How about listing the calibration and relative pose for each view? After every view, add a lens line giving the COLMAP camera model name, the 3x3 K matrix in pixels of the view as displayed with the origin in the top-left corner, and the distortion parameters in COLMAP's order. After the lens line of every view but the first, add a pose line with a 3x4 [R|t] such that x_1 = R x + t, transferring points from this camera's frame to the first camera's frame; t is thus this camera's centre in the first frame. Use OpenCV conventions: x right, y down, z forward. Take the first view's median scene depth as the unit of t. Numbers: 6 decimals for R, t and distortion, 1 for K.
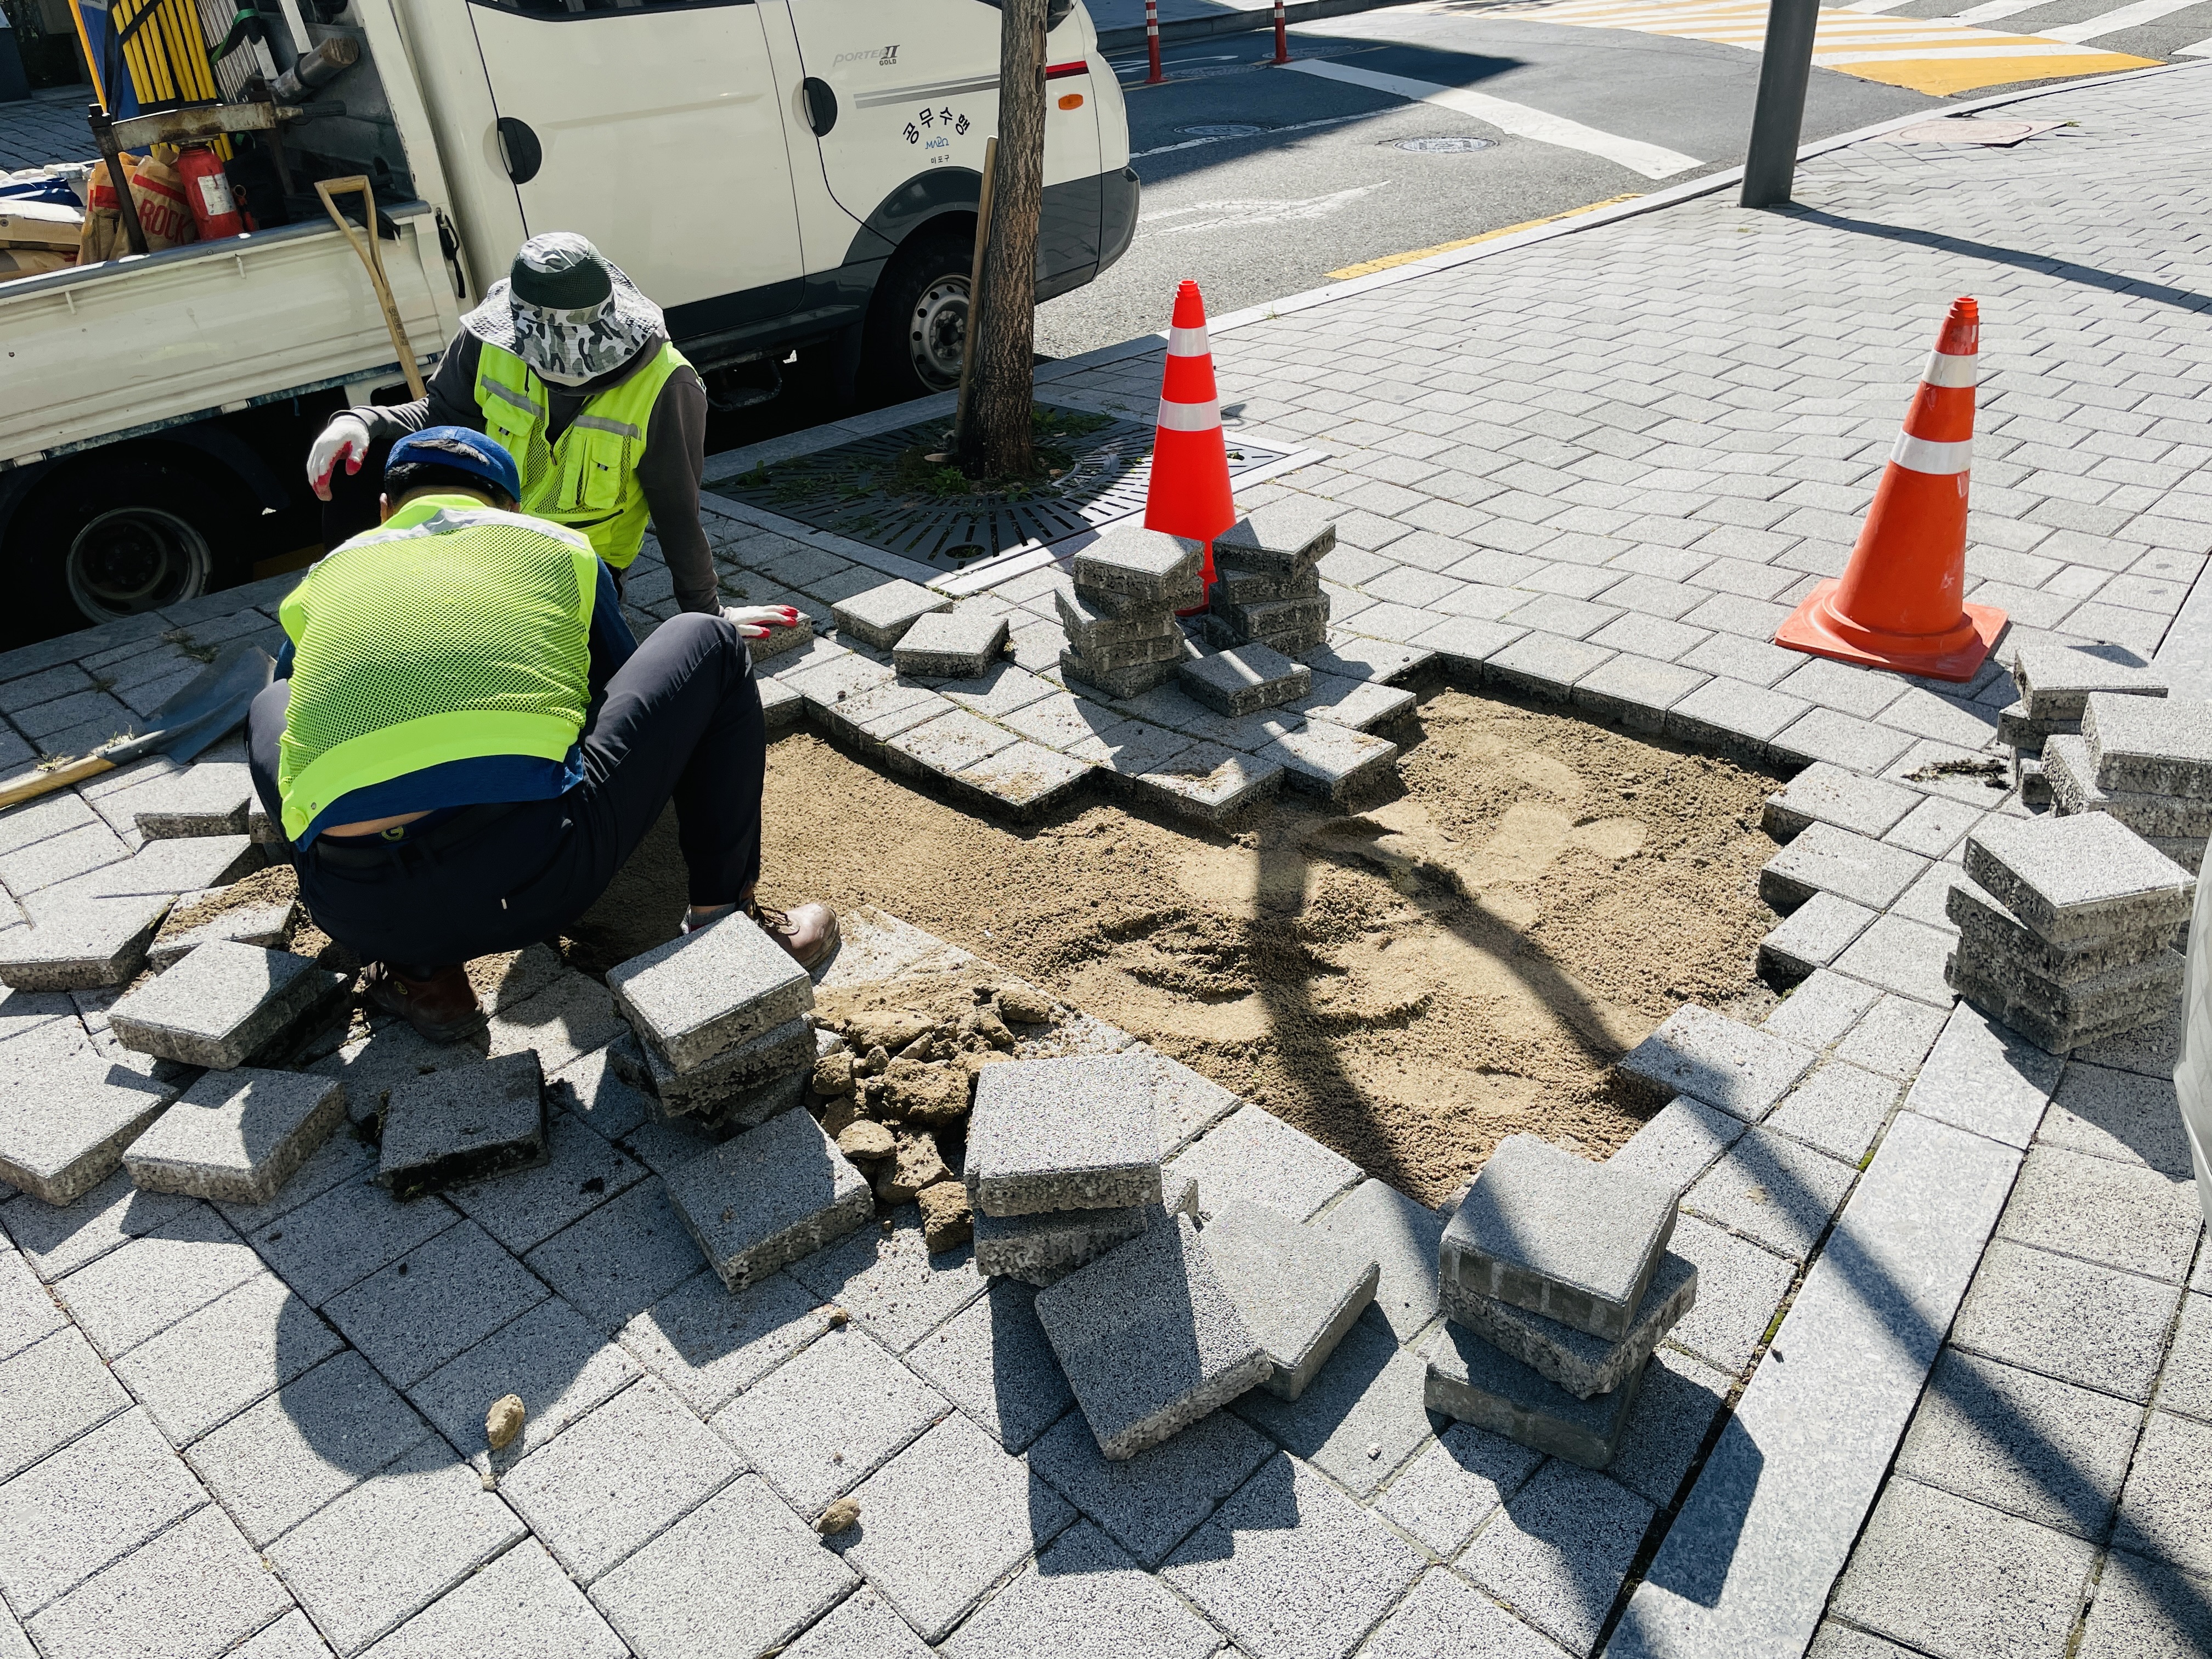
lens RADIAL K [[1667.7, 0, 1106.0], [0, 1667.7, 835.9], [0, 0, 1]] dist [0.011823, -0.001290]
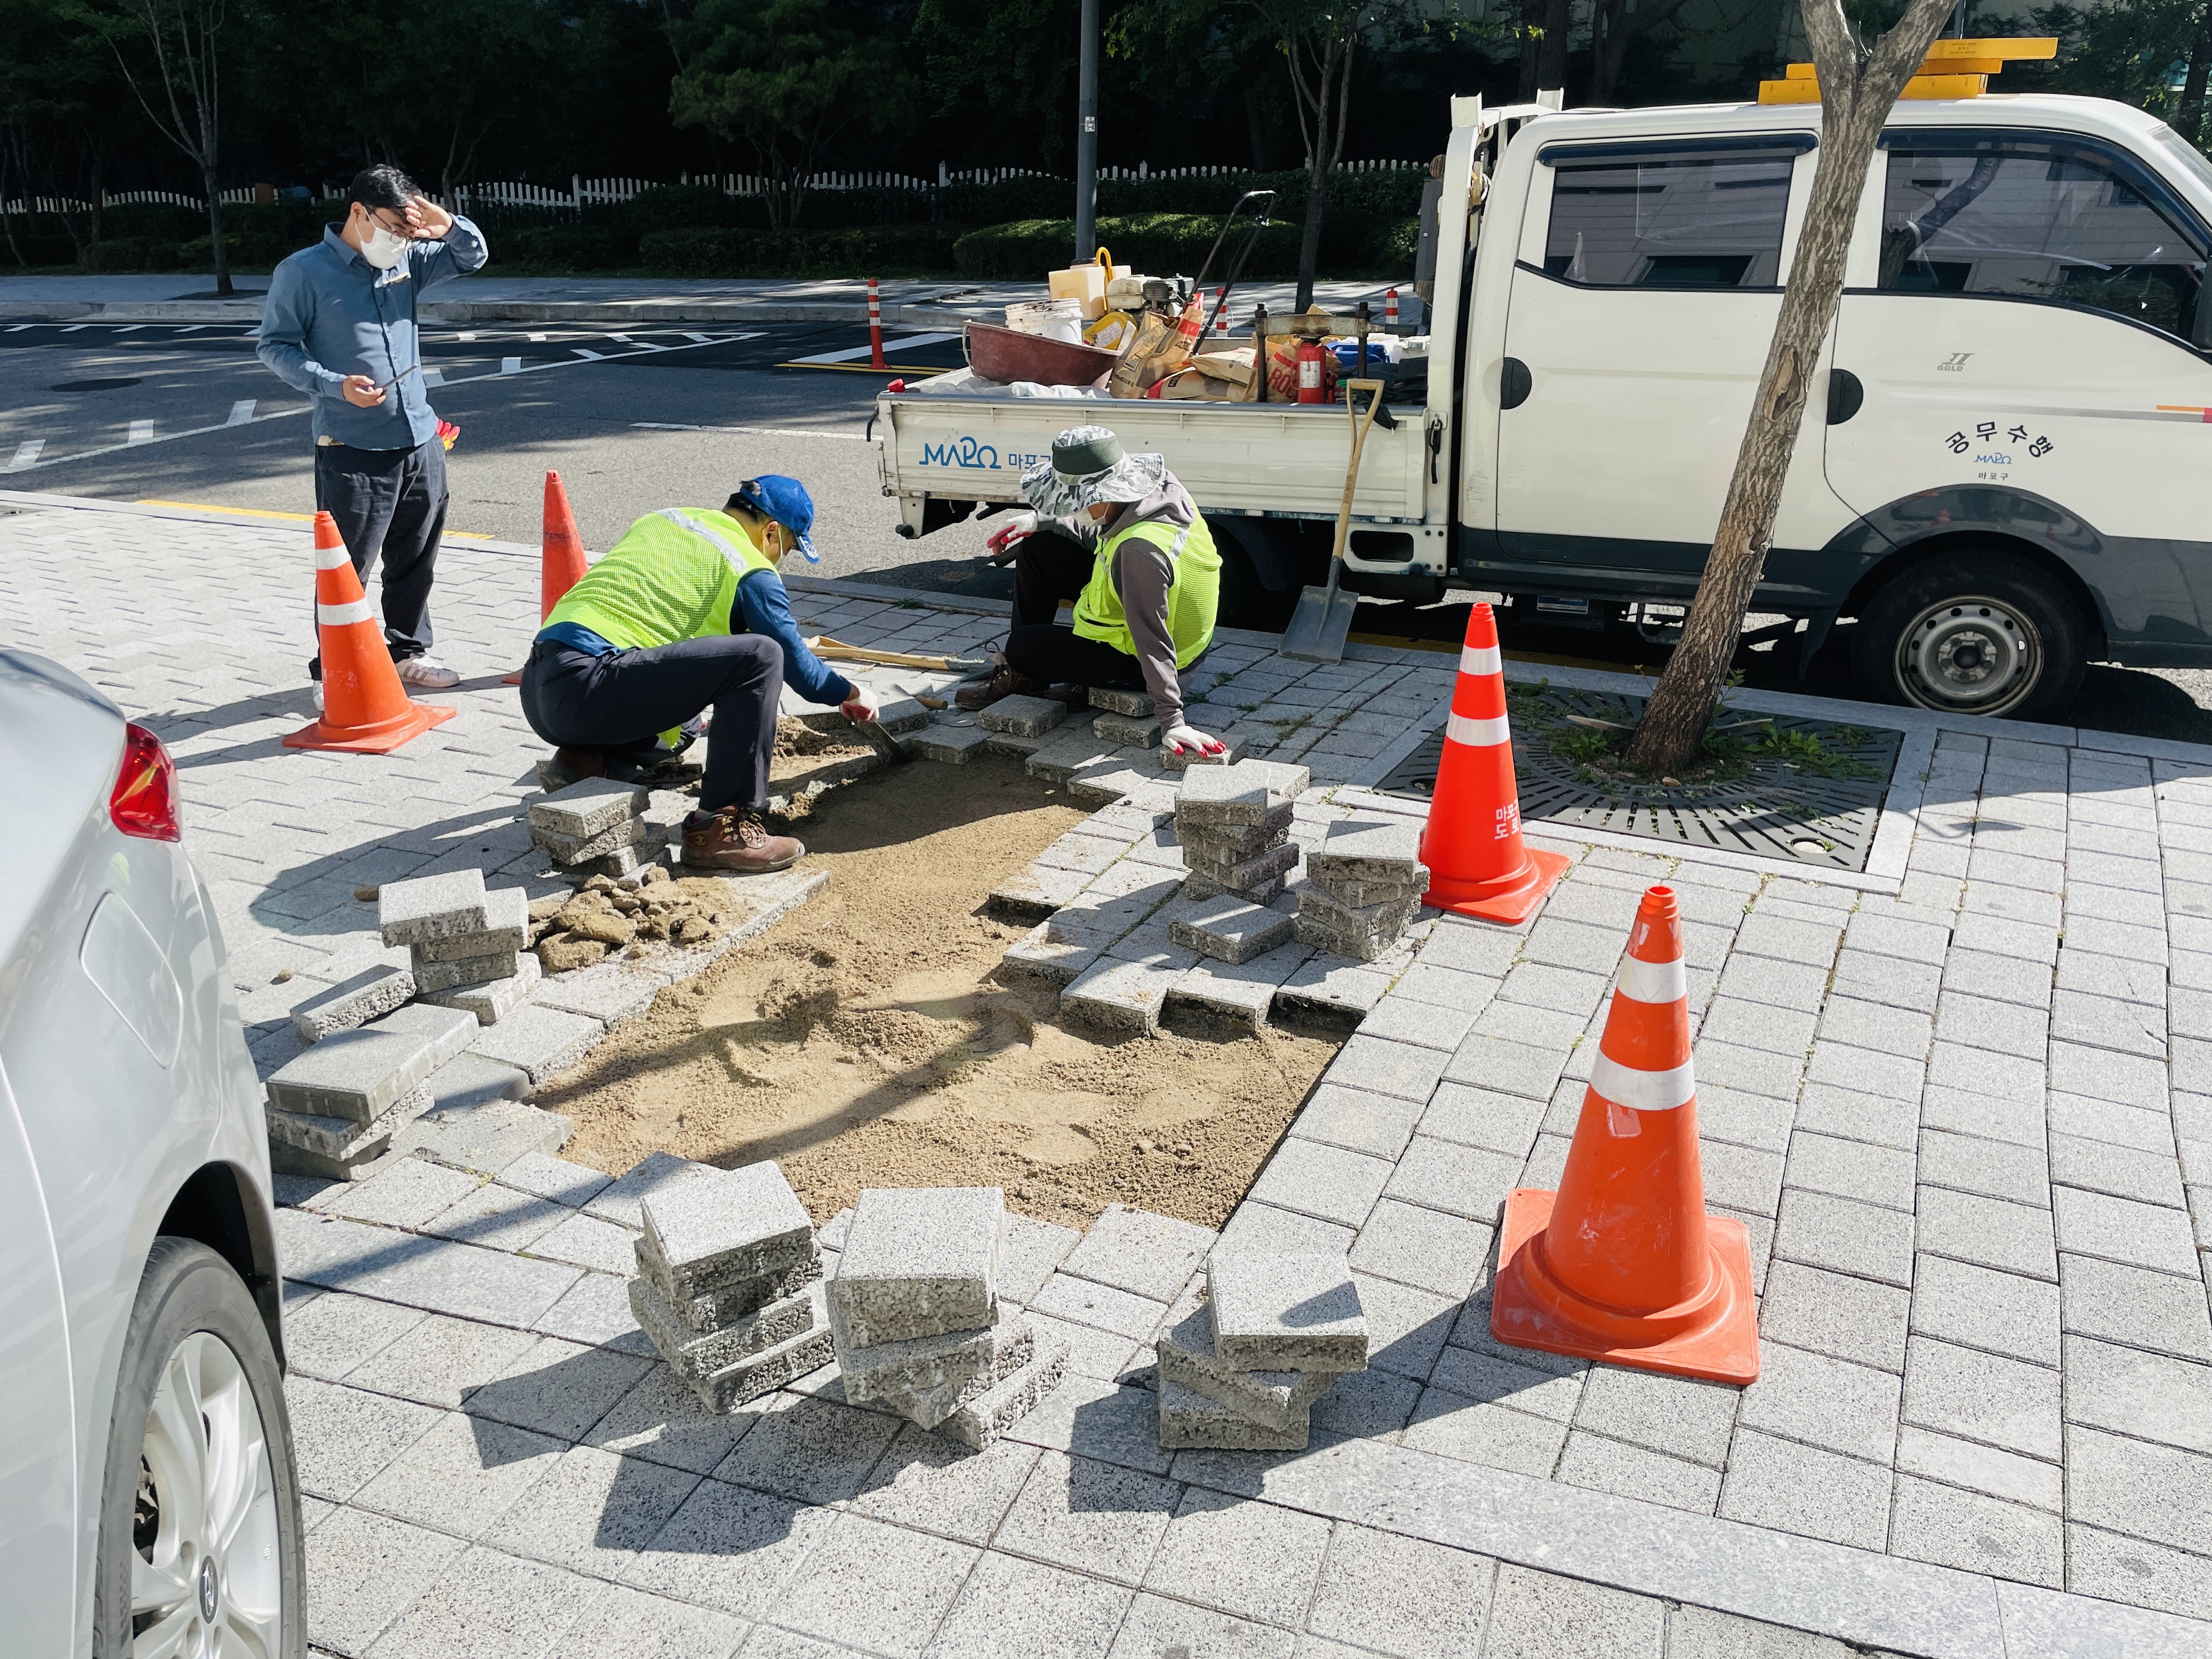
lens RADIAL K [[1667.7, 0, 1106.5], [0, 1667.7, 827.6], [0, 0, 1]] dist [0.011823, -0.001290]
pose [[0.310036, 0.393770, -0.865346, 0.929334], [-0.472018, 0.853846, 0.219423, -0.335910], [0.825274, 0.340429, 0.450589, 0.416664]]
